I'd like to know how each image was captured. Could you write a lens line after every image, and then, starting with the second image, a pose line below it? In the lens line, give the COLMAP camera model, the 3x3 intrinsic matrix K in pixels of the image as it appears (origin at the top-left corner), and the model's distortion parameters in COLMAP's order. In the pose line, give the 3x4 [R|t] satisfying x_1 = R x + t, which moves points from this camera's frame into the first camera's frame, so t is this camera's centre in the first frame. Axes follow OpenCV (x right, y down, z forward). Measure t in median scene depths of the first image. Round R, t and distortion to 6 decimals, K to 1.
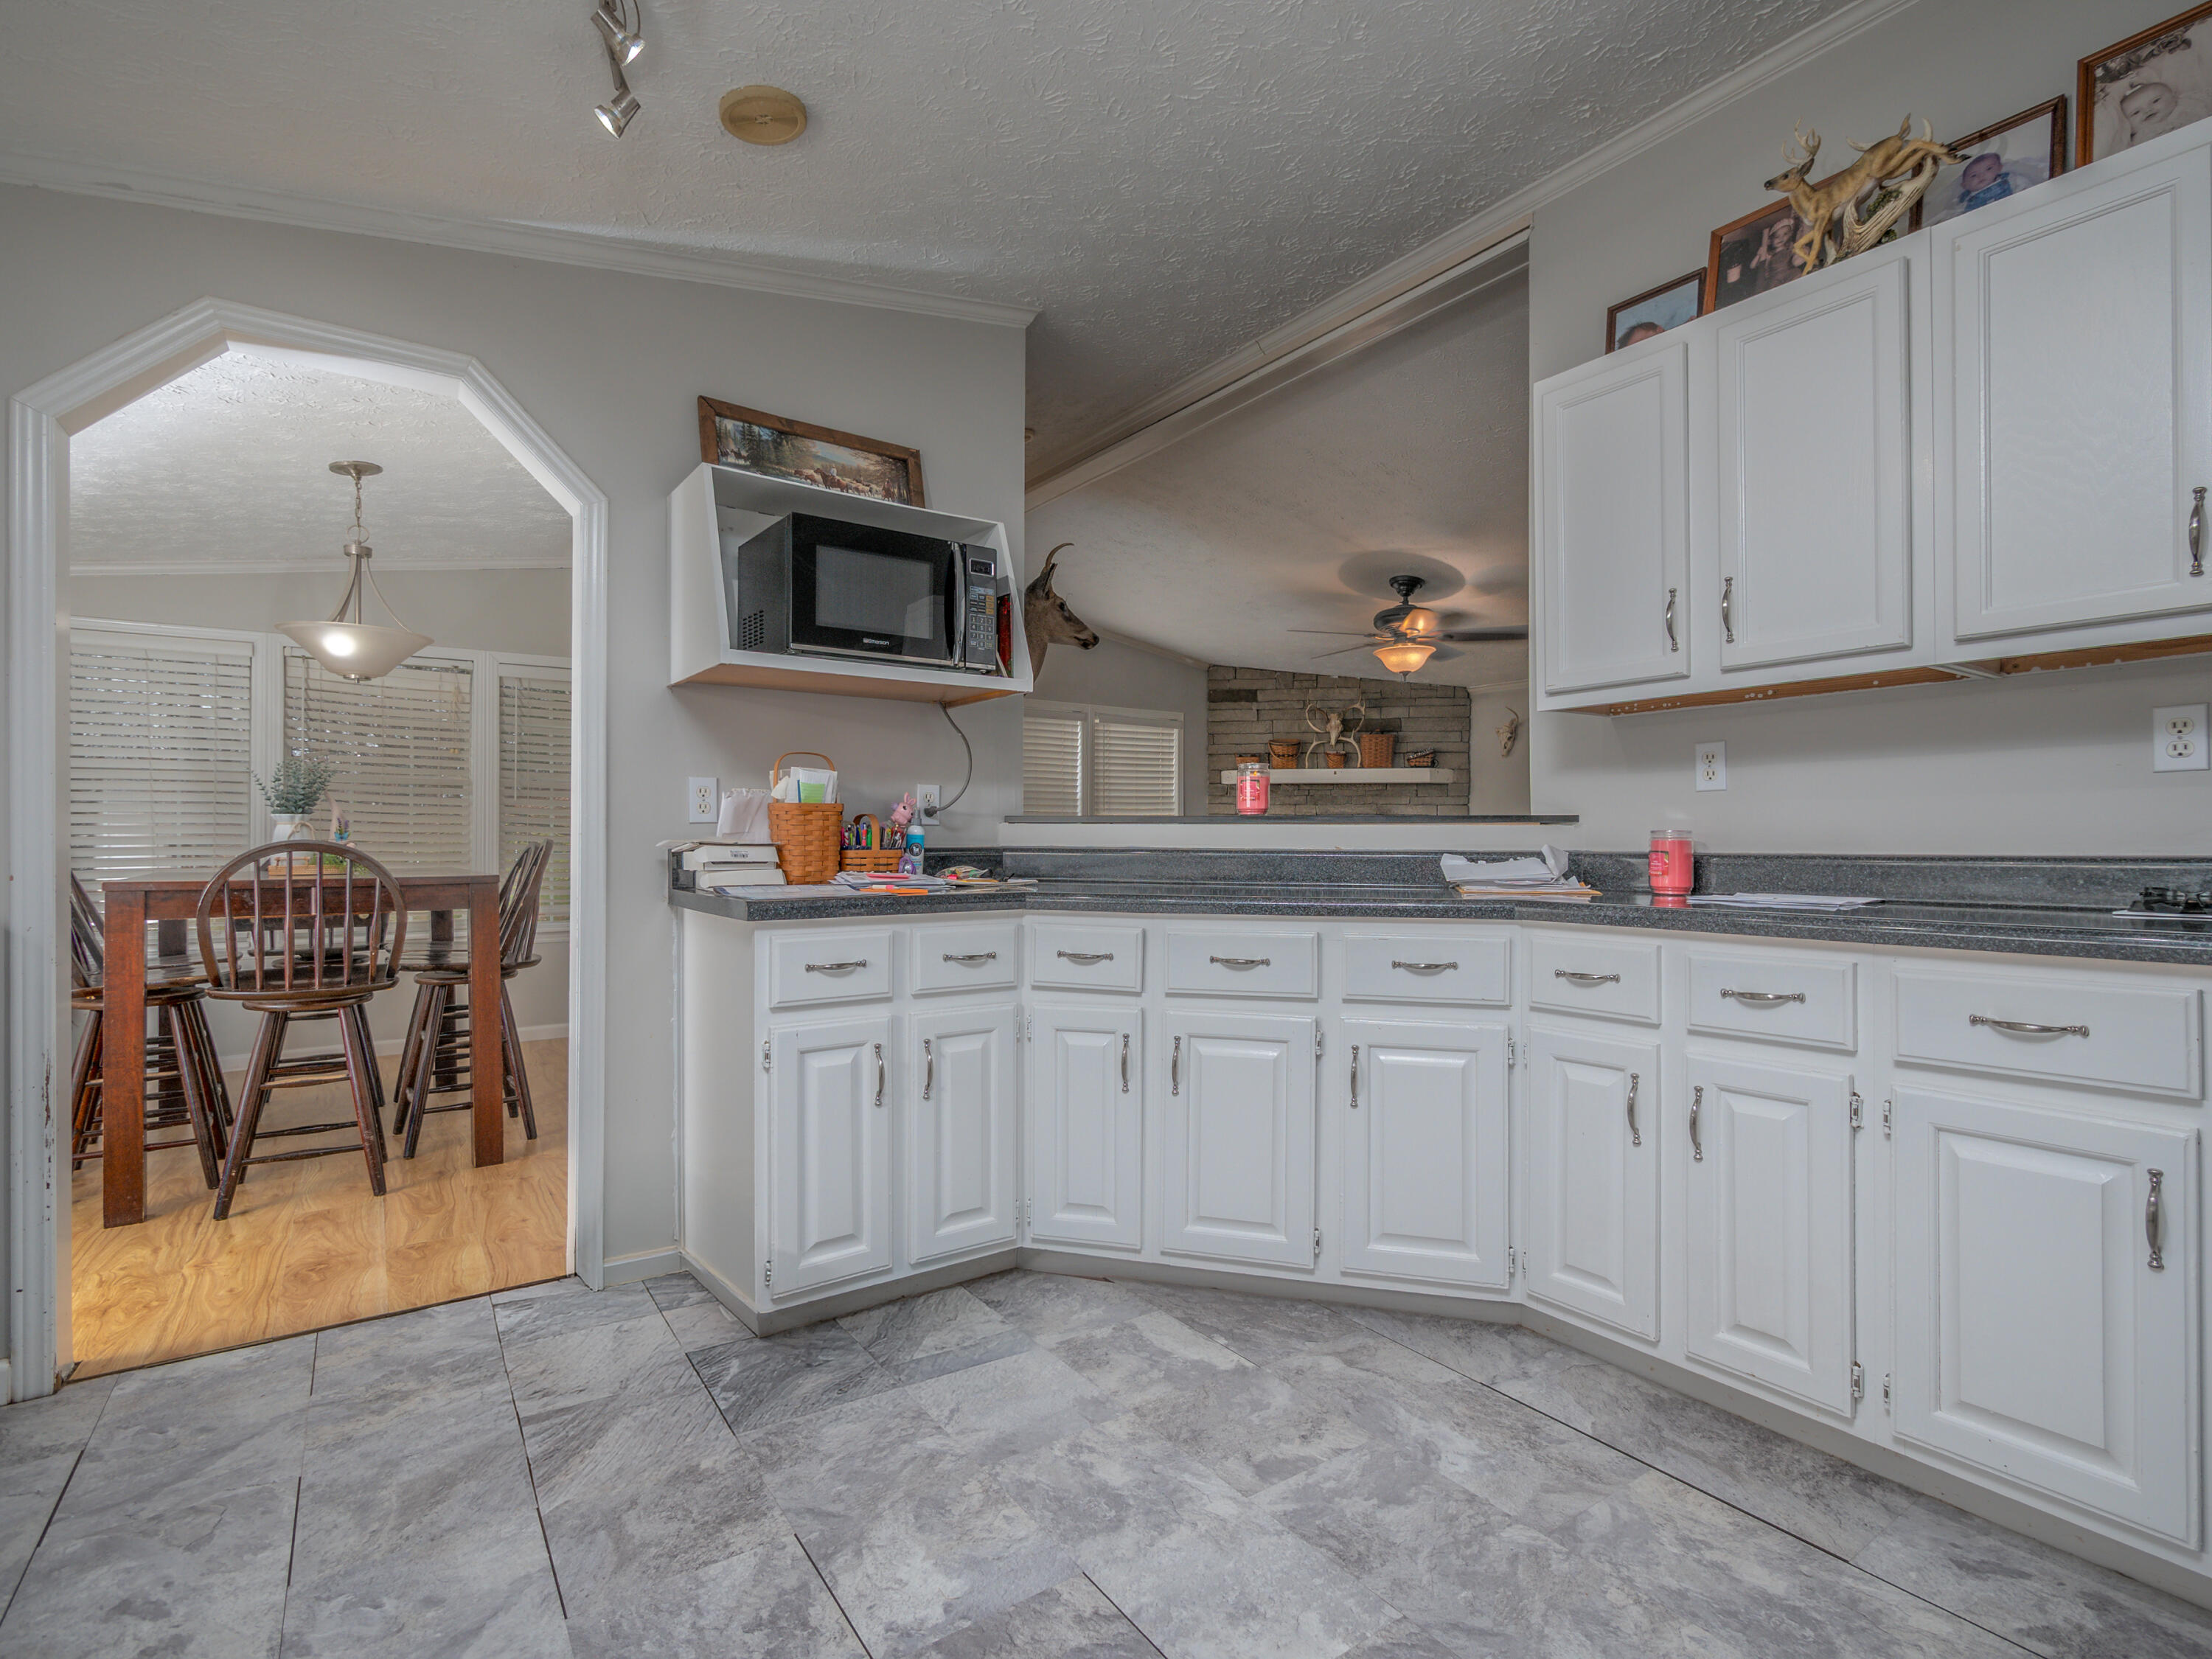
lens RADIAL K [[1054.3, 0, 1106.1], [0, 1054.3, 835.9], [0, 0, 1]] dist [0.000214, -0.001069]
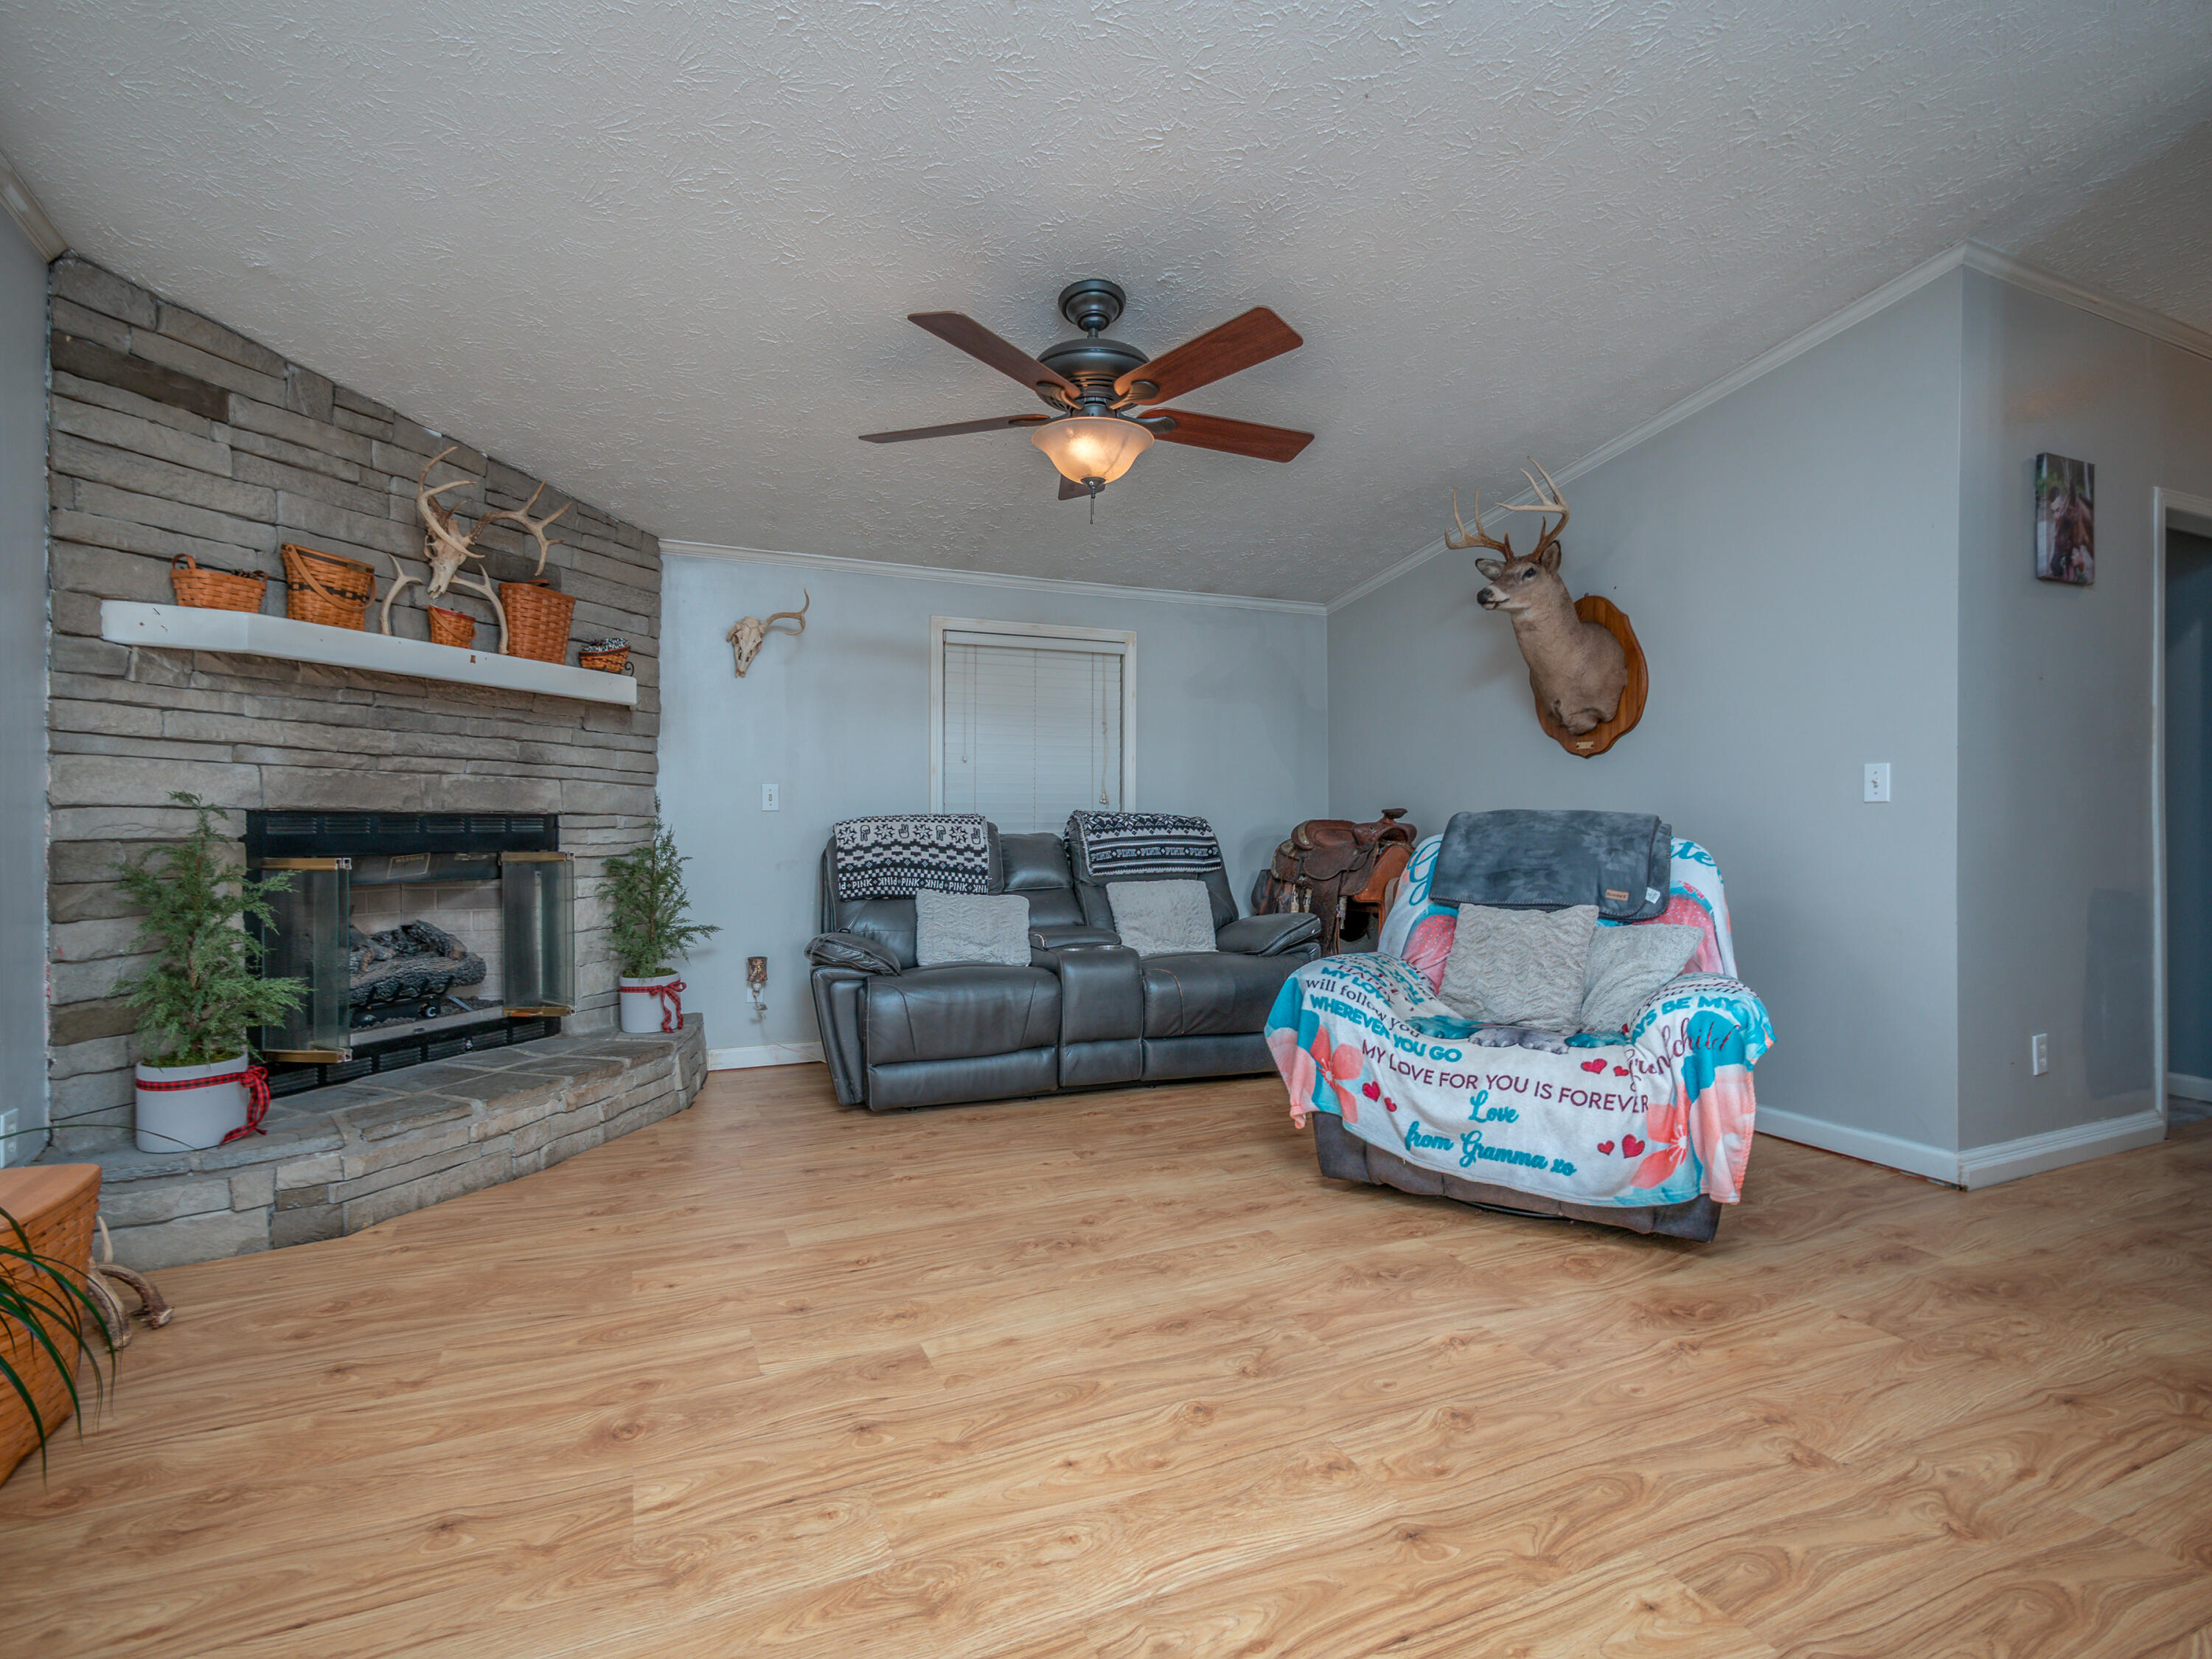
lens RADIAL K [[1054.3, 0, 1108.5], [0, 1054.3, 822.8], [0, 0, 1]] dist [0.000214, -0.001069]
pose [[0.182297, -0.005155, 0.983230, -0.154345], [-0.002026, 0.999982, 0.005619, 0.003766], [-0.983241, -0.003017, 0.182284, 0.659945]]
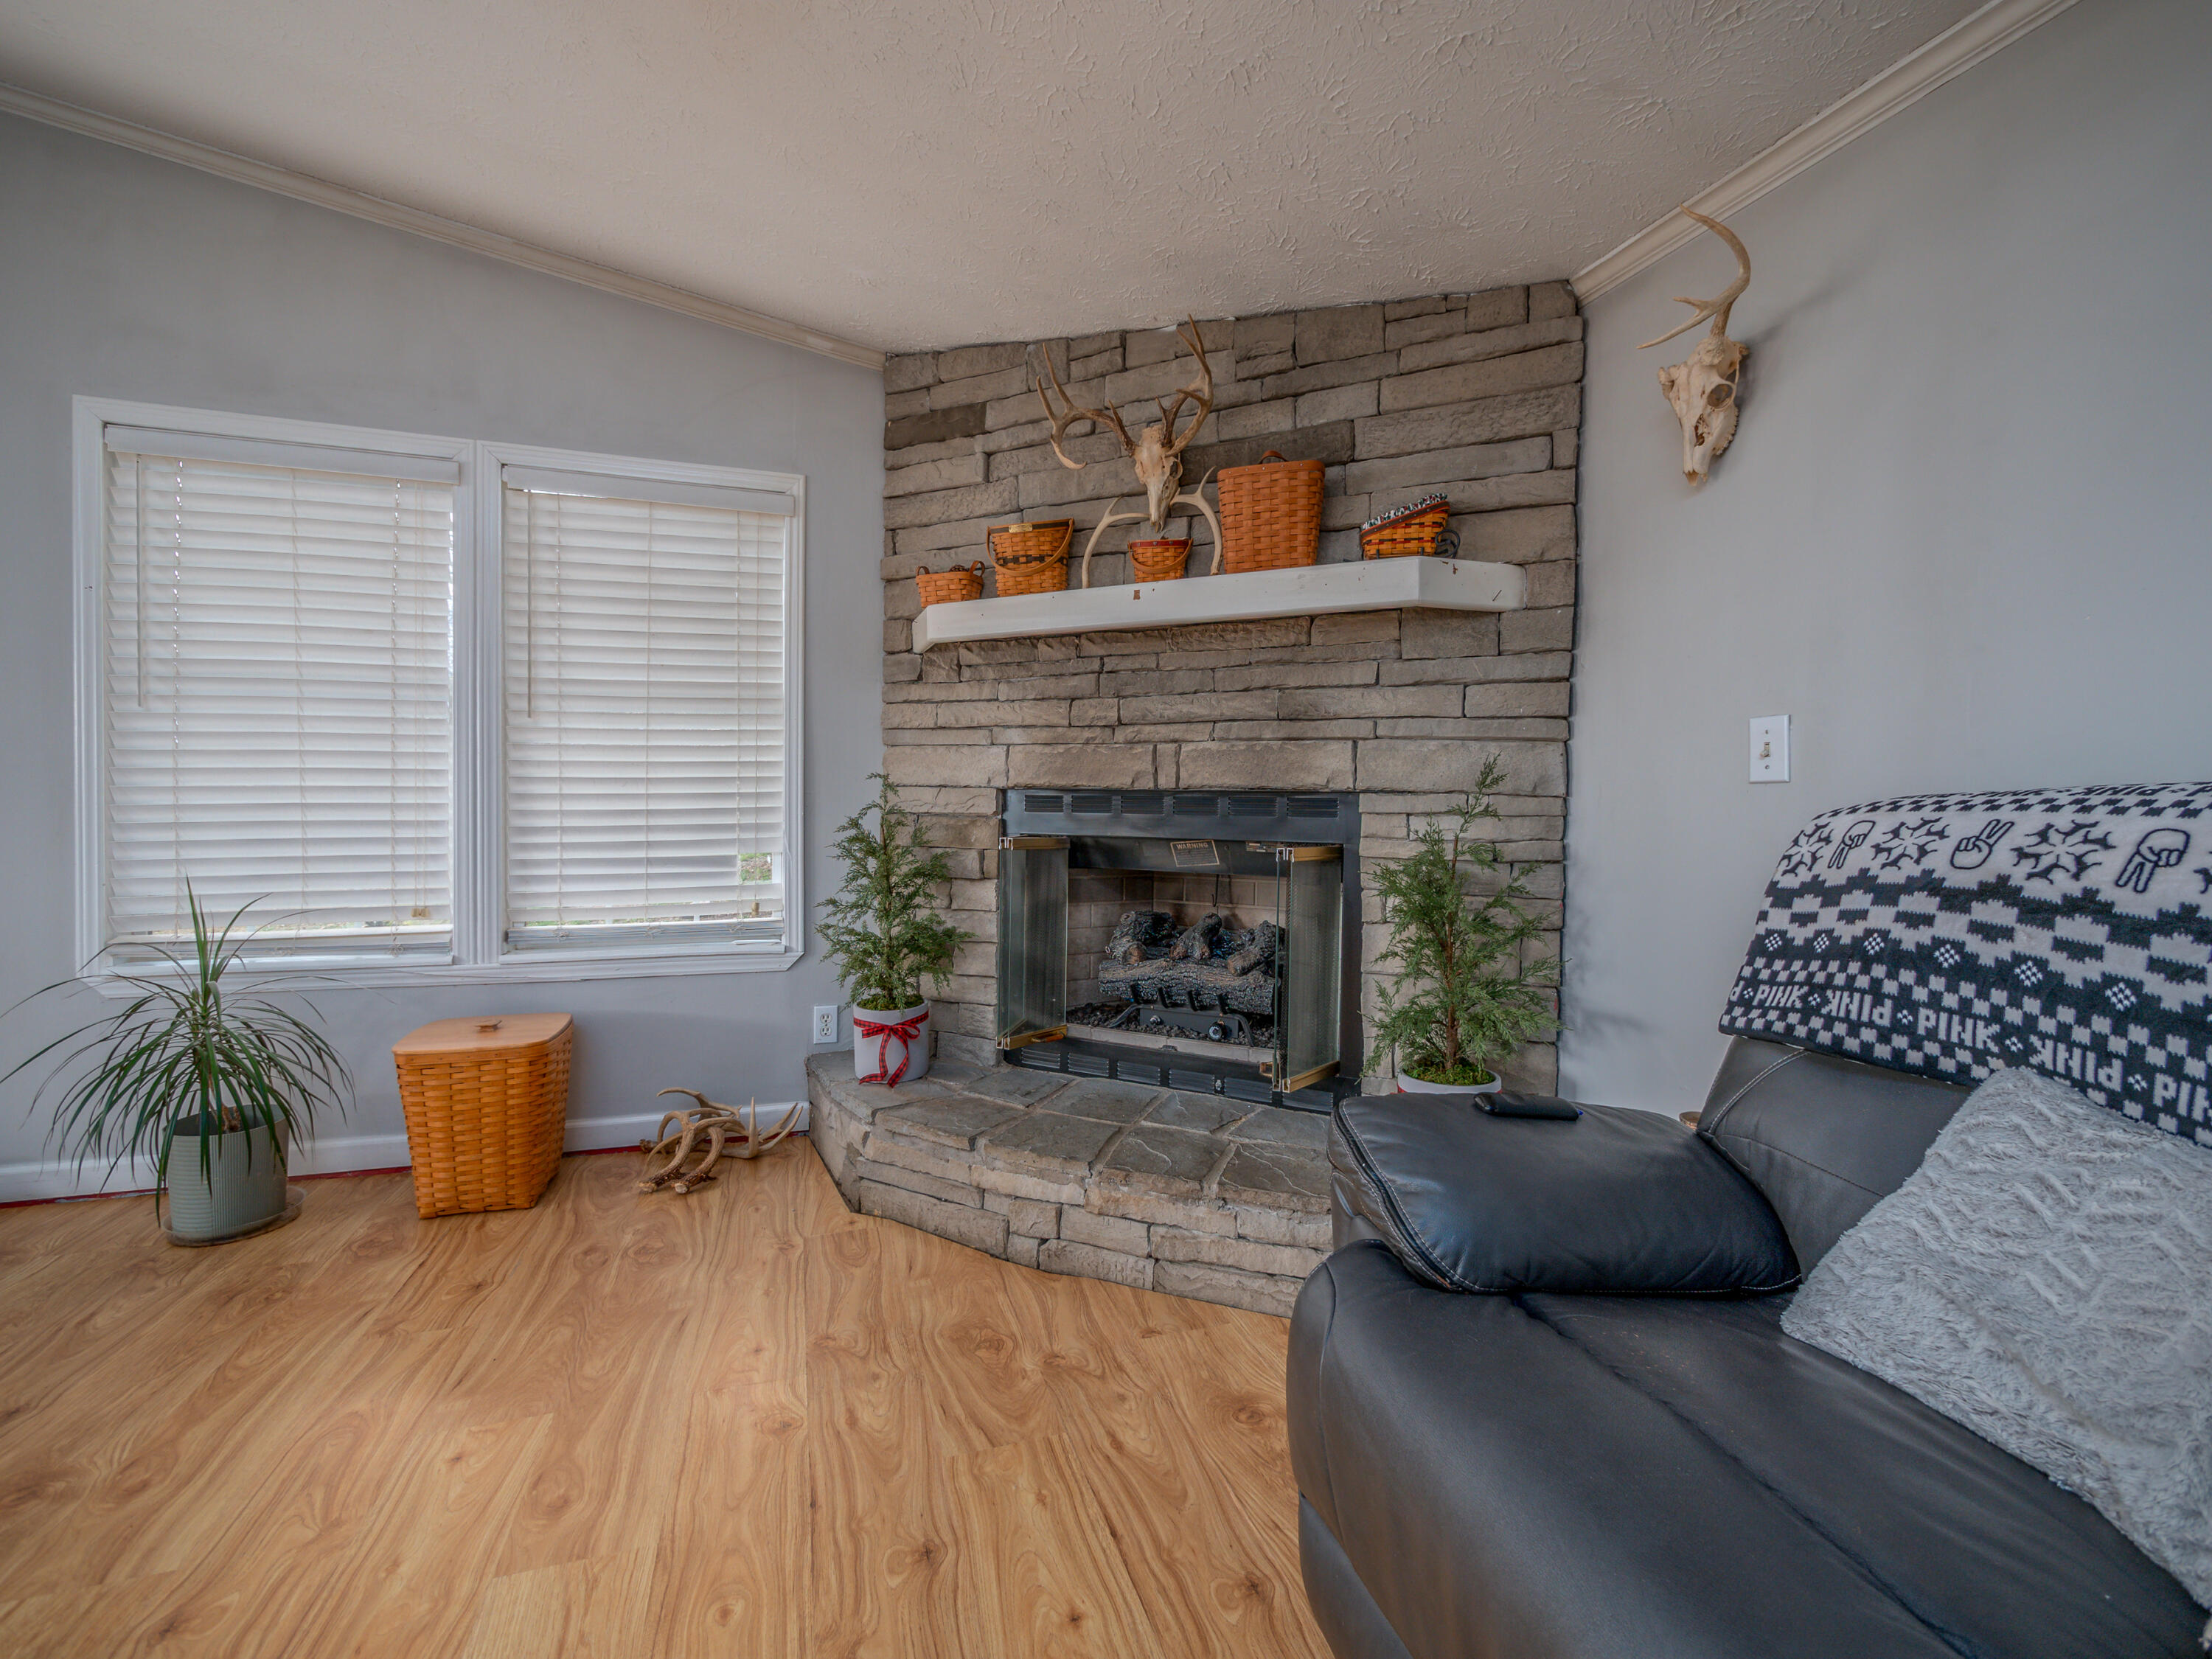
lens RADIAL K [[937.6, 0, 1106.4], [0, 937.6, 824.3], [0, 0, 1]] dist [-0.010741, 0.002531]
pose [[0.958093, 0.013295, -0.286150, 0.290585], [-0.005950, 0.999631, 0.026520, 0.005707], [0.286397, -0.023706, 0.957818, 0.699345]]
